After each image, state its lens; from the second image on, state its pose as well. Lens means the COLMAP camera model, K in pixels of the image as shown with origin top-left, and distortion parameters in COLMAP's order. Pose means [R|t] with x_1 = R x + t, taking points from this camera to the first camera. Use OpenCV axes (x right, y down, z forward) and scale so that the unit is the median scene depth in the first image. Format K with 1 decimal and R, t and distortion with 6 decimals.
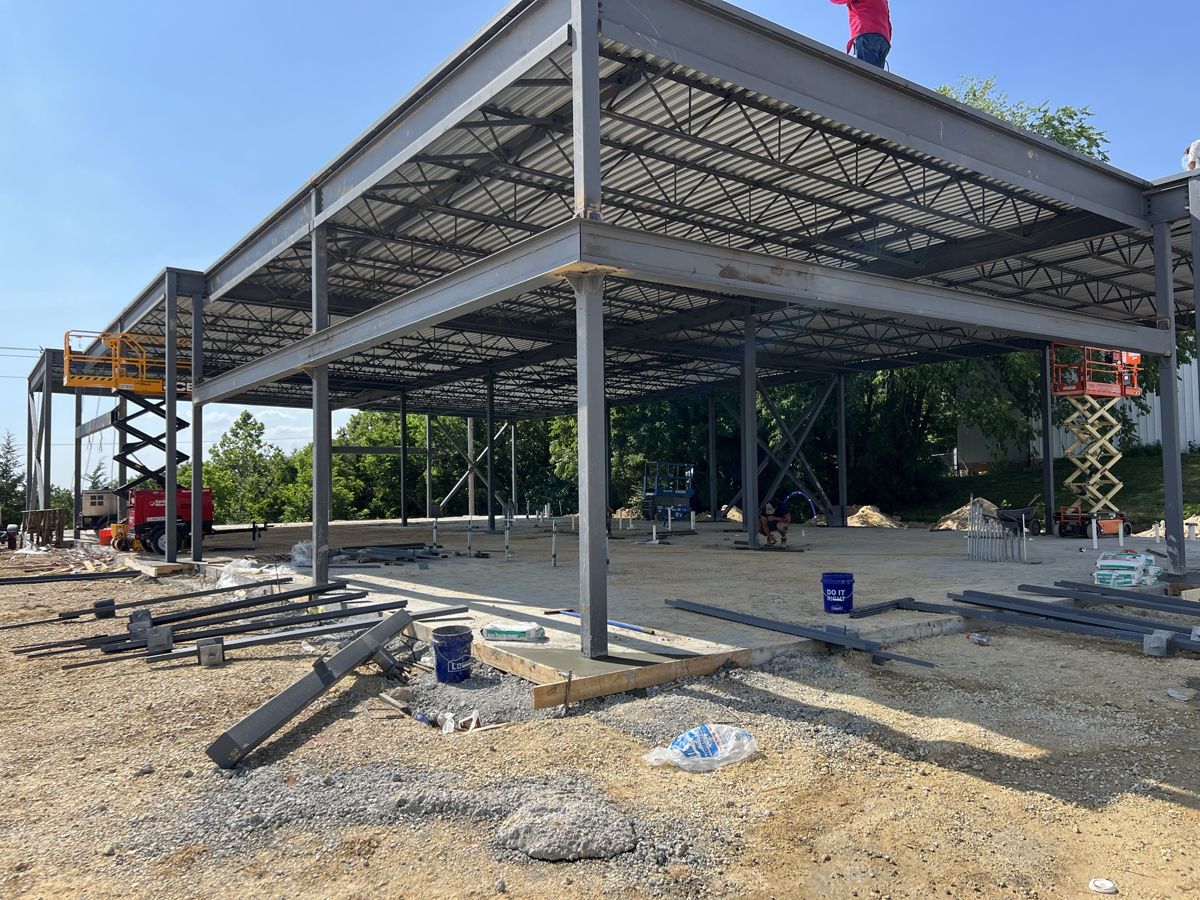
lens RADIAL K [[965.1, 0, 599.8], [0, 965.1, 427.4], [0, 0, 1]] dist [0.087103, -0.001515]
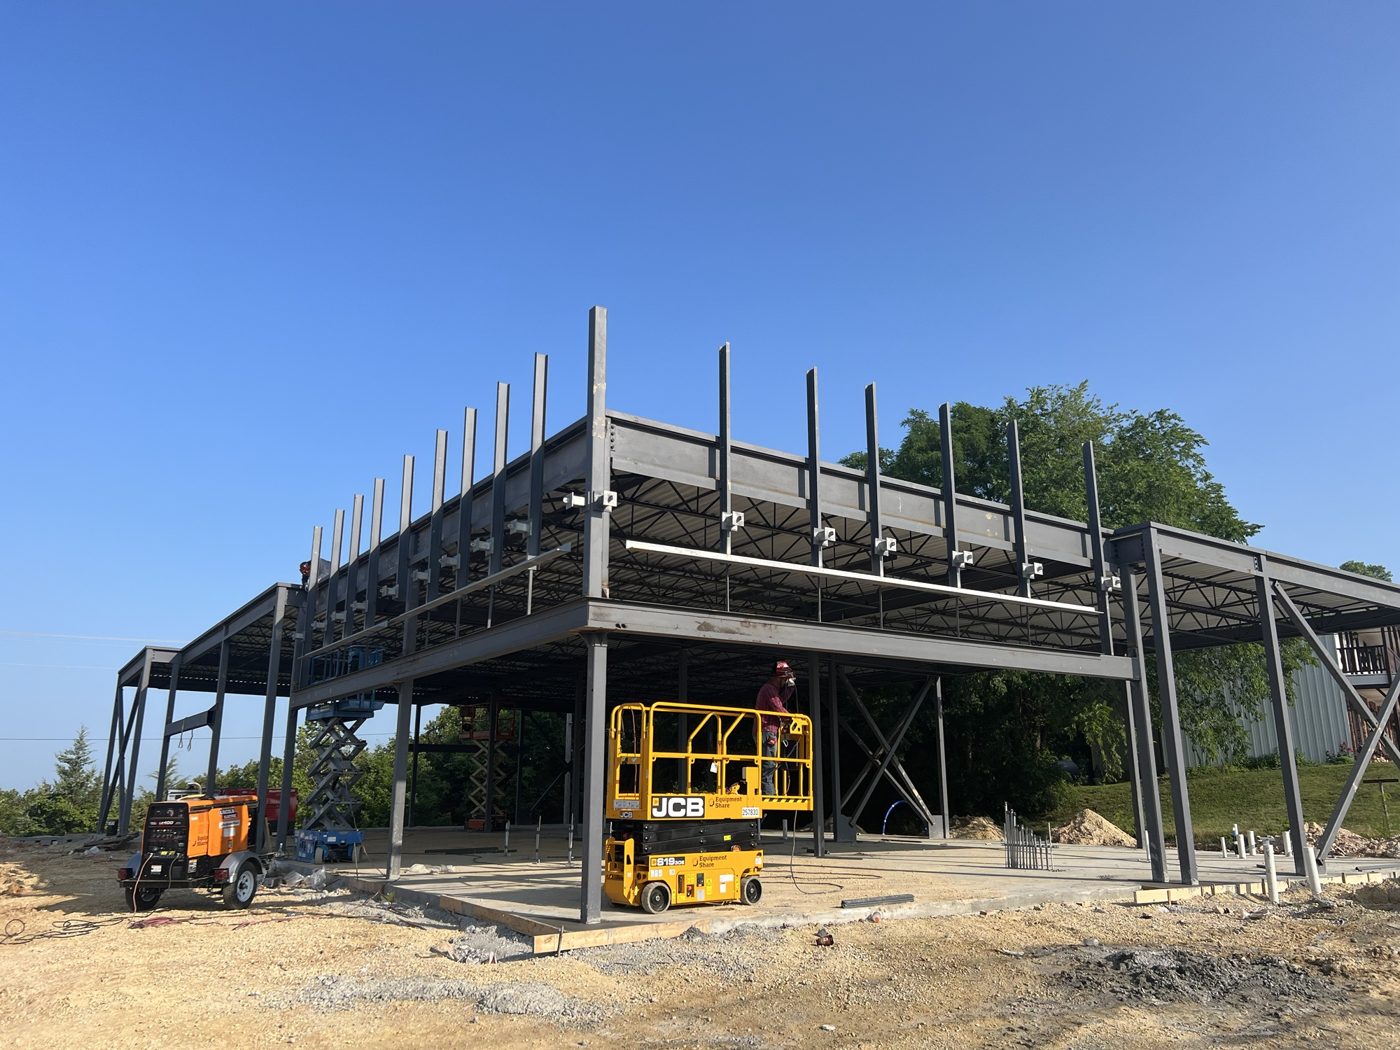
lens RADIAL K [[1125.9, 0, 699.8], [0, 1125.9, 498.6], [0, 0, 1]] dist [0.087103, -0.001515]
pose [[0.999242, 0.008842, -0.037903, 0.049176], [-0.015950, 0.981351, -0.191564, -0.008693], [0.035502, 0.192023, 0.980748, -0.158994]]
